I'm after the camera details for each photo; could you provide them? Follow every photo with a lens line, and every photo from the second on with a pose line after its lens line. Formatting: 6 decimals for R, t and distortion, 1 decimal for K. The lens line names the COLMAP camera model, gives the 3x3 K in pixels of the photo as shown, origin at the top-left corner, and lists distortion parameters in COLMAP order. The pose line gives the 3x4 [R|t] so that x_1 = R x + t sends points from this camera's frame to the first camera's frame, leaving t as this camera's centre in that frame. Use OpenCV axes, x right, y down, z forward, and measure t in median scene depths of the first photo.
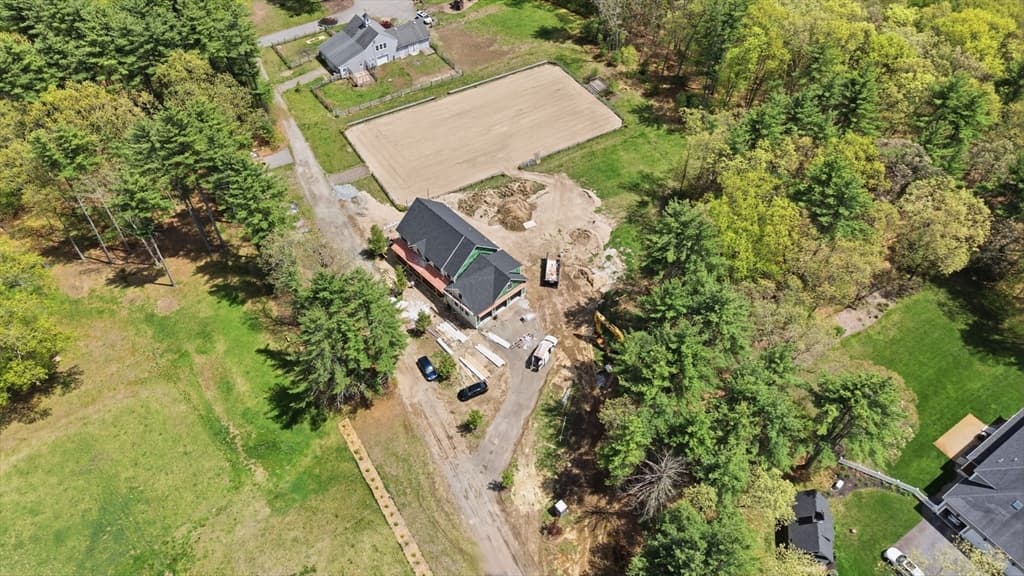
lens RADIAL K [[684.0, 0, 512.0], [0, 684.0, 288.0], [0, 0, 1]] dist [0.078863, -0.117978]
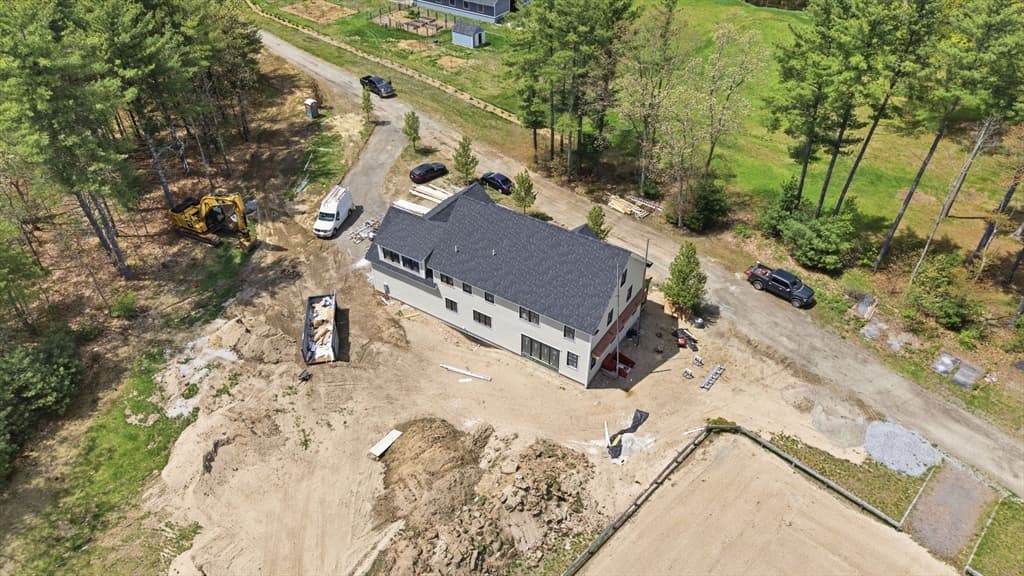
lens RADIAL K [[683.3, 0, 510.5], [0, 683.3, 289.3], [0, 0, 1]] dist [0.035975, -0.039616]
pose [[-0.967760, 0.154708, -0.198760, 0.022774], [-0.192391, 0.055259, 0.979761, -0.527363], [0.162560, 0.986414, -0.023713, 1.007482]]
